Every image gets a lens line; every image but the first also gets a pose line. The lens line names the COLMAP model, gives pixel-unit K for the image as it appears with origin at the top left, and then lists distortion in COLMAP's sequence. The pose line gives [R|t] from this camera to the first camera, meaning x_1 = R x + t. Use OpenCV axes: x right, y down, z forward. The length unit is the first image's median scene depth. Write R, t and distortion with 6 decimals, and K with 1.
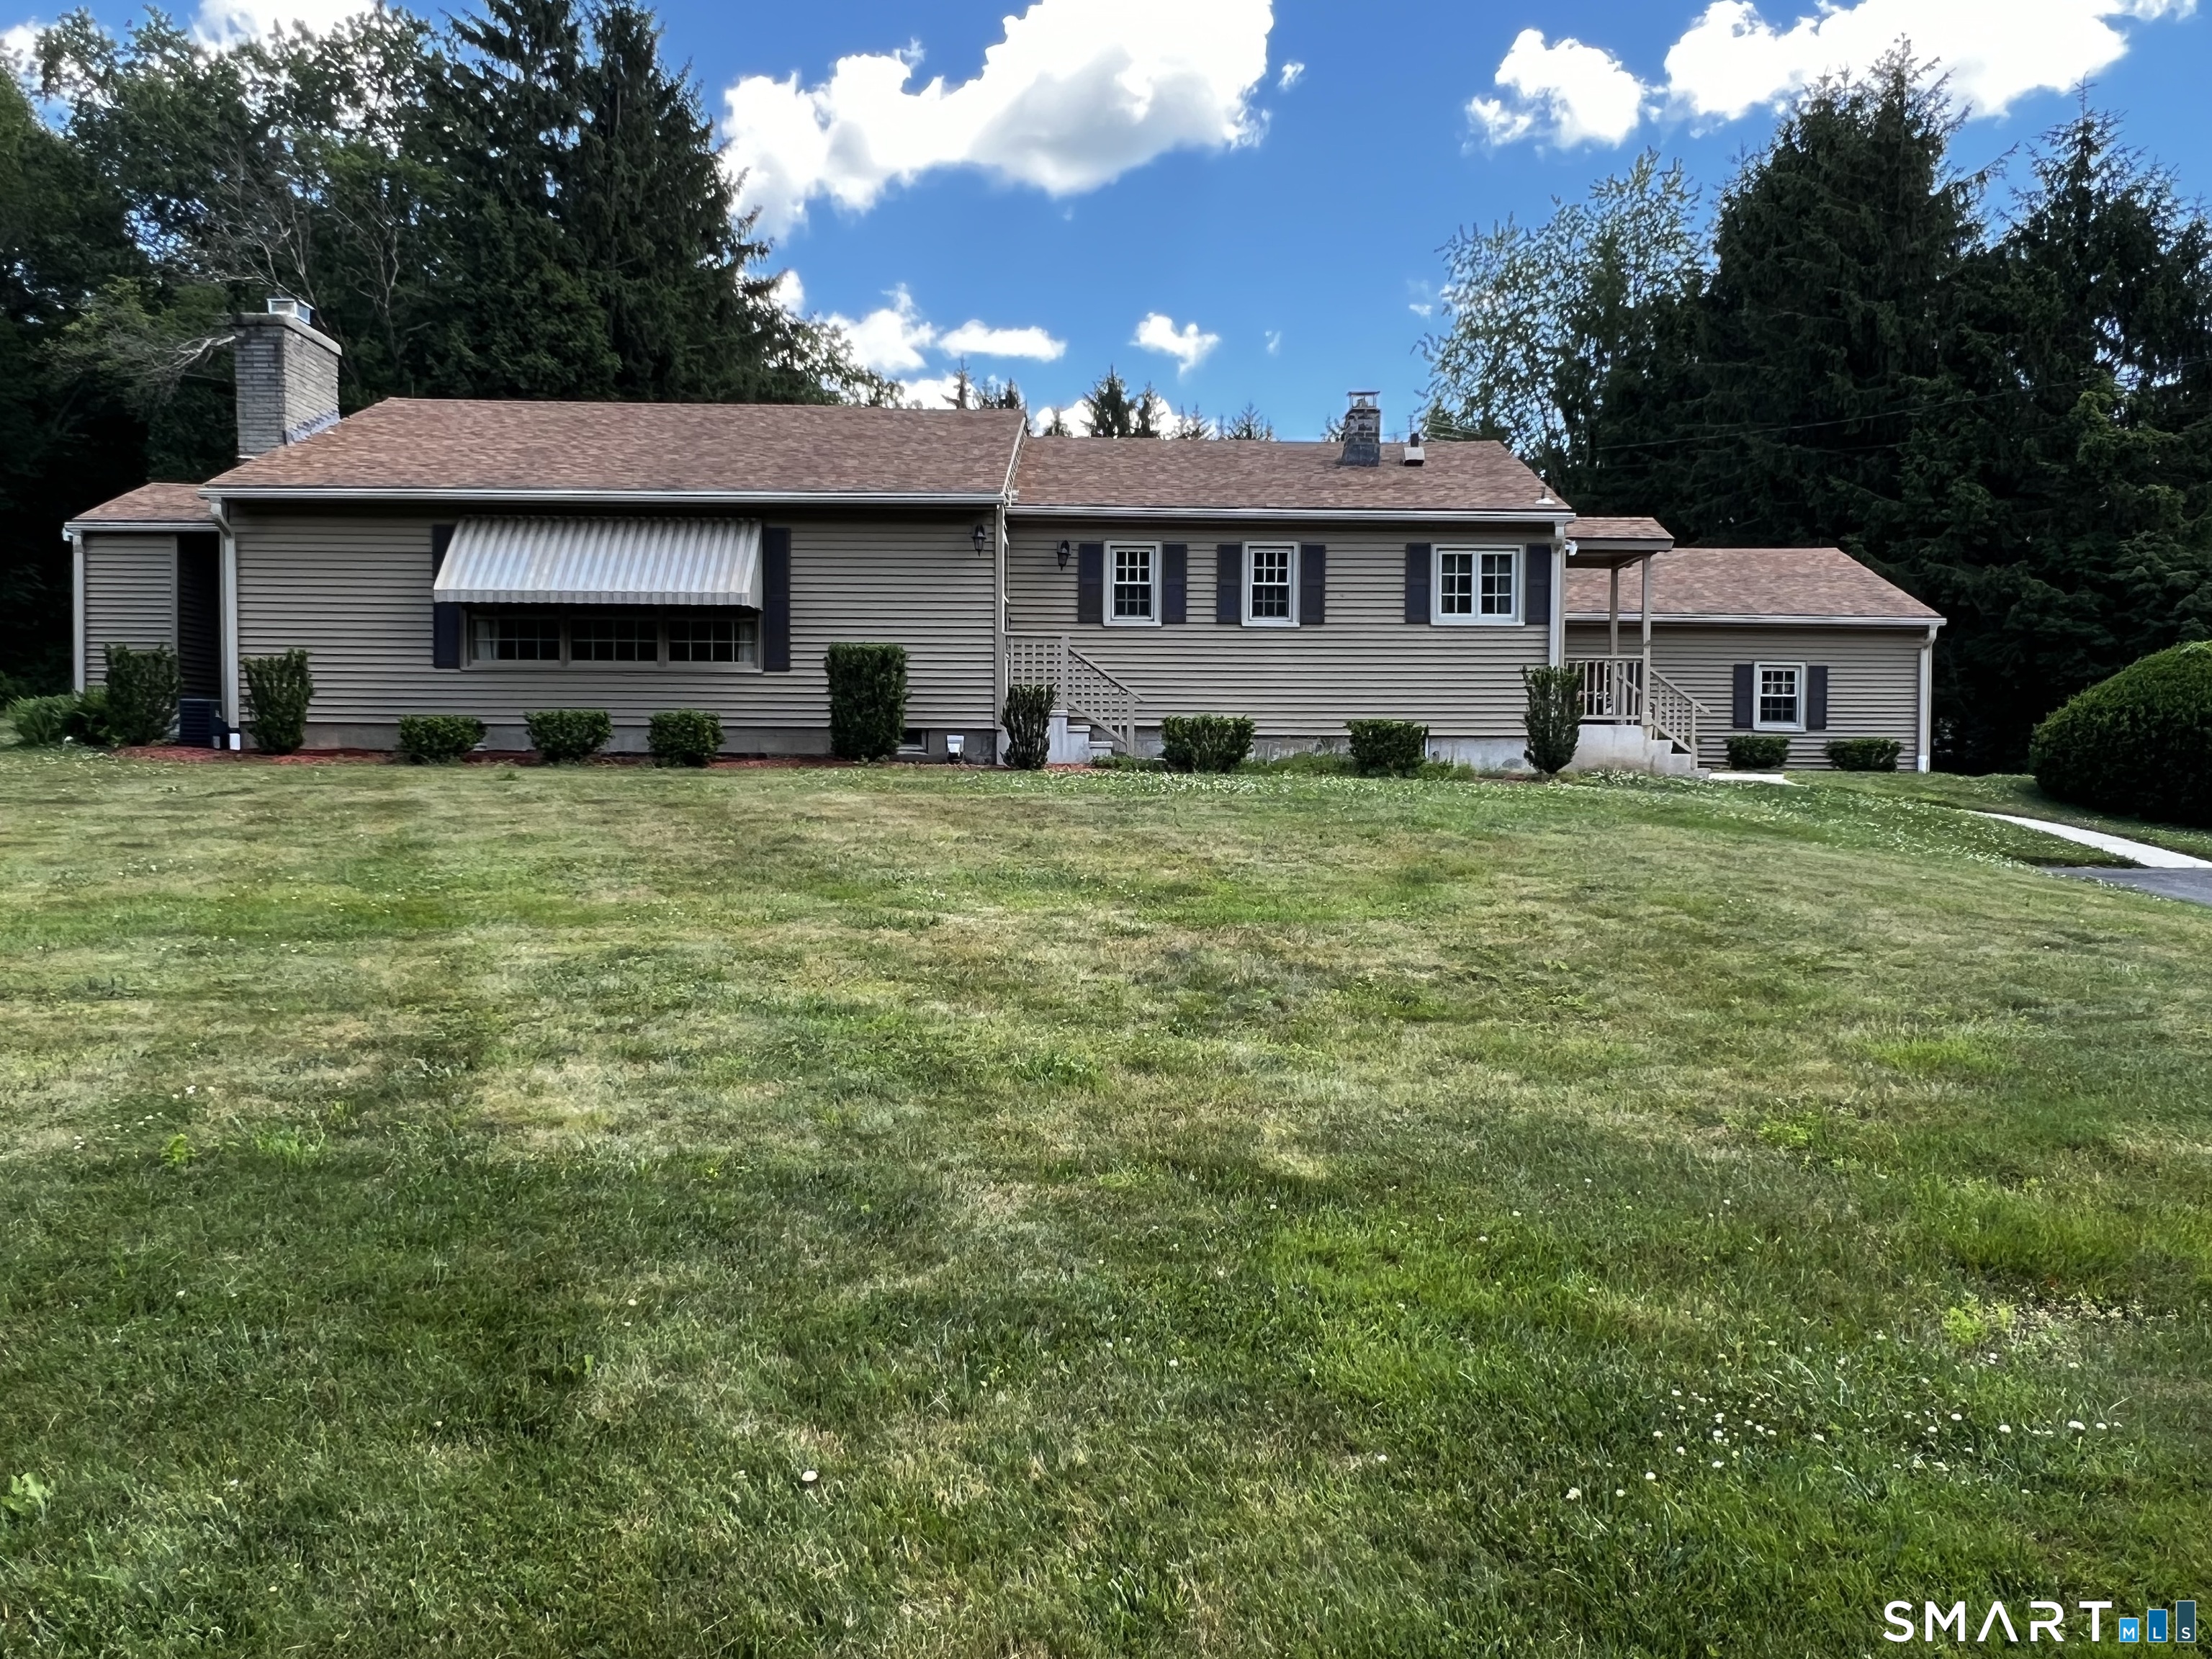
lens RADIAL K [[1634.5, 0, 1098.7], [0, 1634.5, 820.0], [0, 0, 1]] dist [0.006511, -0.006912]
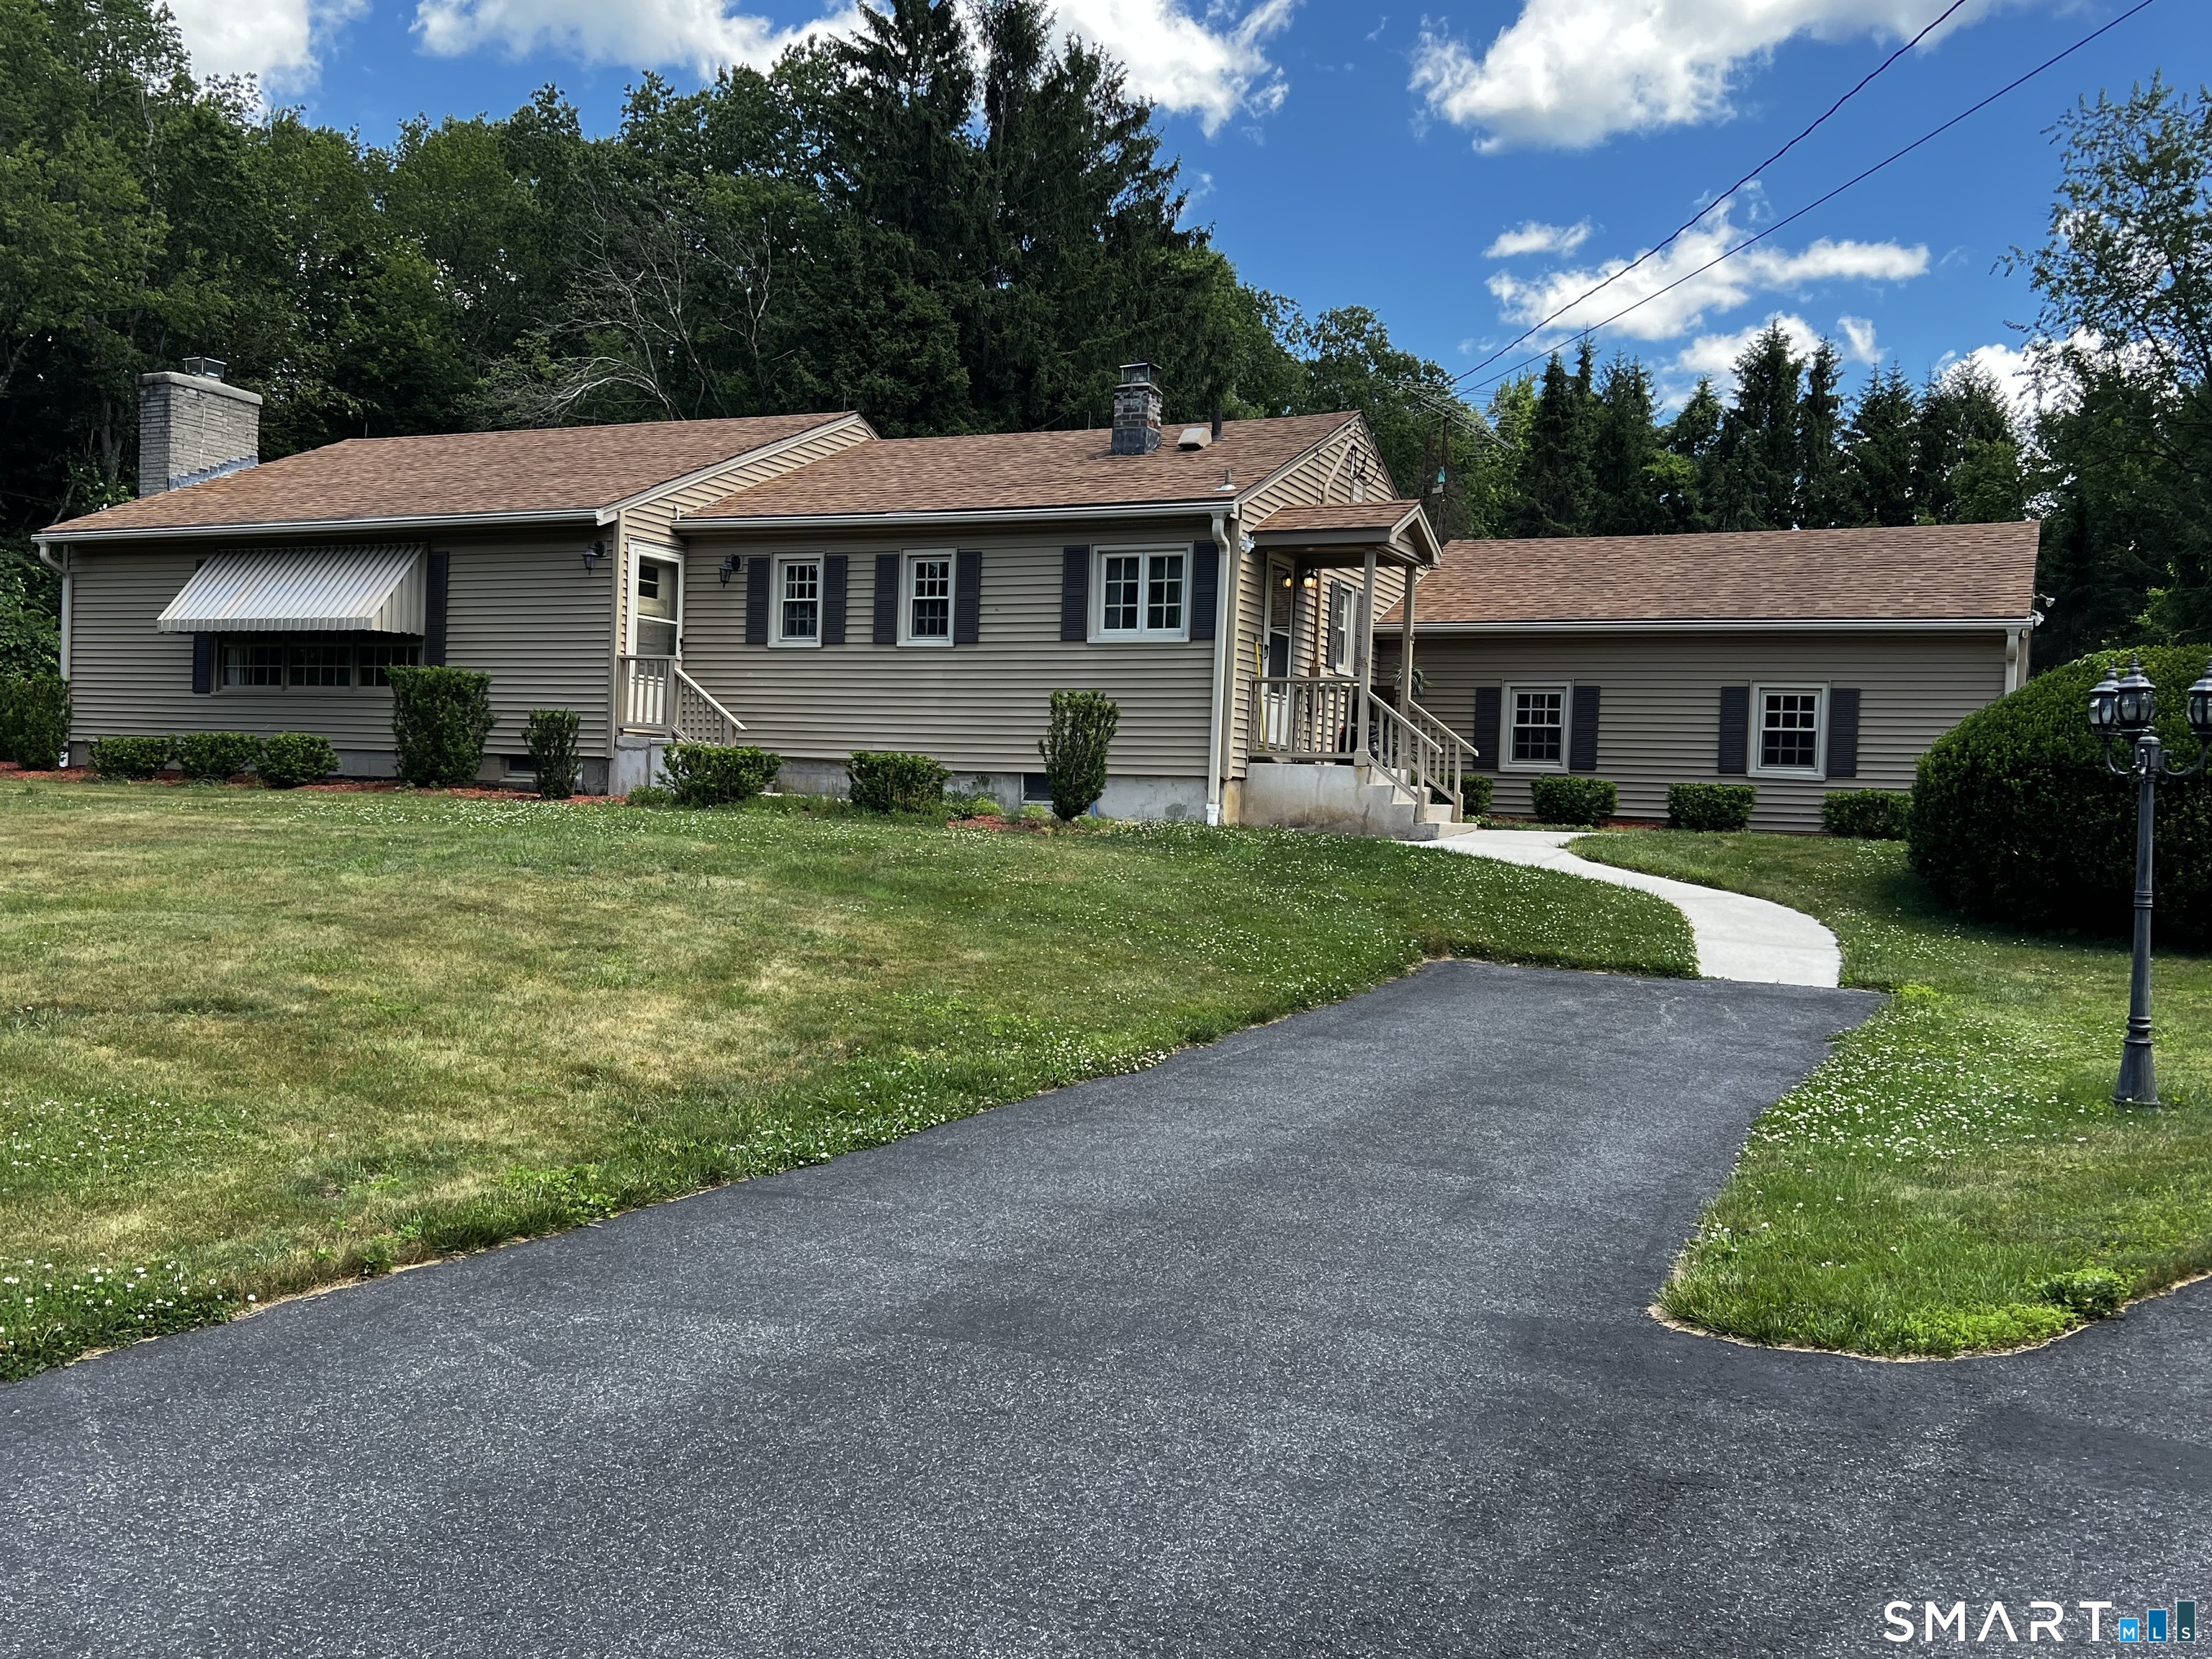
lens RADIAL K [[1844.0, 0, 1095.0], [0, 1844.0, 834.6], [0, 0, 1]] dist [0.064446, -0.083519]
pose [[0.898423, 0.032353, -0.437938, 0.623852], [-0.039709, 0.999182, -0.007647, -0.013259], [0.437332, 0.024260, 0.898973, 0.149883]]
